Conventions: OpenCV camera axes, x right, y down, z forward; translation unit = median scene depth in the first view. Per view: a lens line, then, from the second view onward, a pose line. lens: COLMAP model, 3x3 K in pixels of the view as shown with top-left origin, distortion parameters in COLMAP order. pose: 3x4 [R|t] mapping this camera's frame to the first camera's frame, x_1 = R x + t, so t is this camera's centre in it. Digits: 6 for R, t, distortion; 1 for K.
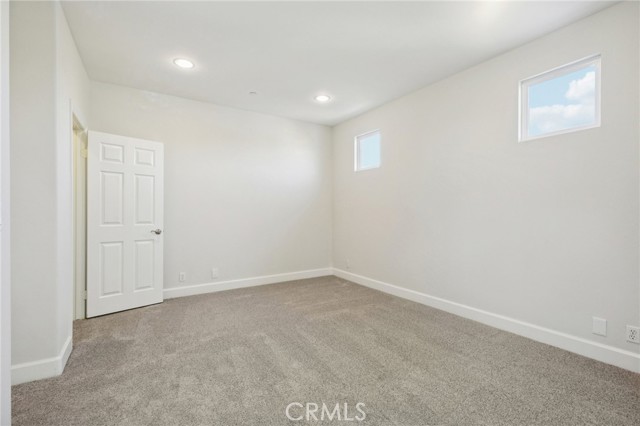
lens RADIAL K [[291.8, 0, 322.4], [0, 291.8, 213.9], [0, 0, 1]] dist [0.001012, -0.000204]
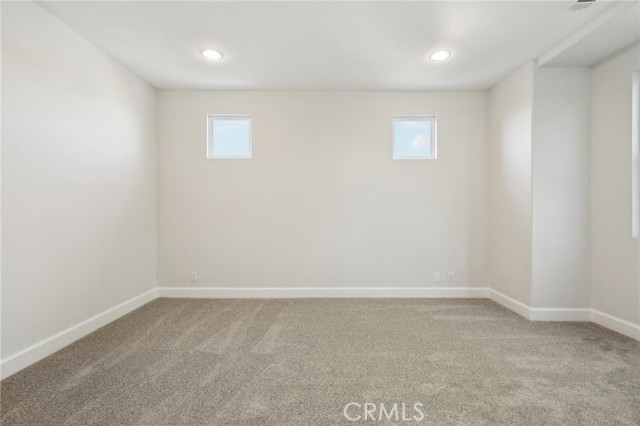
lens RADIAL K [[291.8, 0, 321.9], [0, 291.8, 211.6], [0, 0, 1]] dist [0.001012, -0.000204]
pose [[0.538227, -0.007119, 0.842770, -0.529083], [0.004234, 0.999975, 0.005743, -0.005234], [-0.842789, 0.000478, 0.538244, 0.416285]]
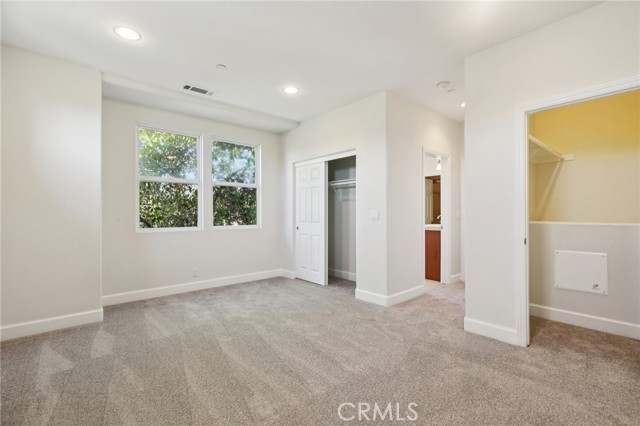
lens RADIAL K [[291.8, 0, 319.2], [0, 291.8, 214.1], [0, 0, 1]] dist [0.001012, -0.000204]
pose [[-0.987933, -0.004059, -0.154832, 0.012911], [-0.004150, 0.999991, 0.000260, -0.011902], [0.154829, 0.000899, -0.987941, 1.386037]]
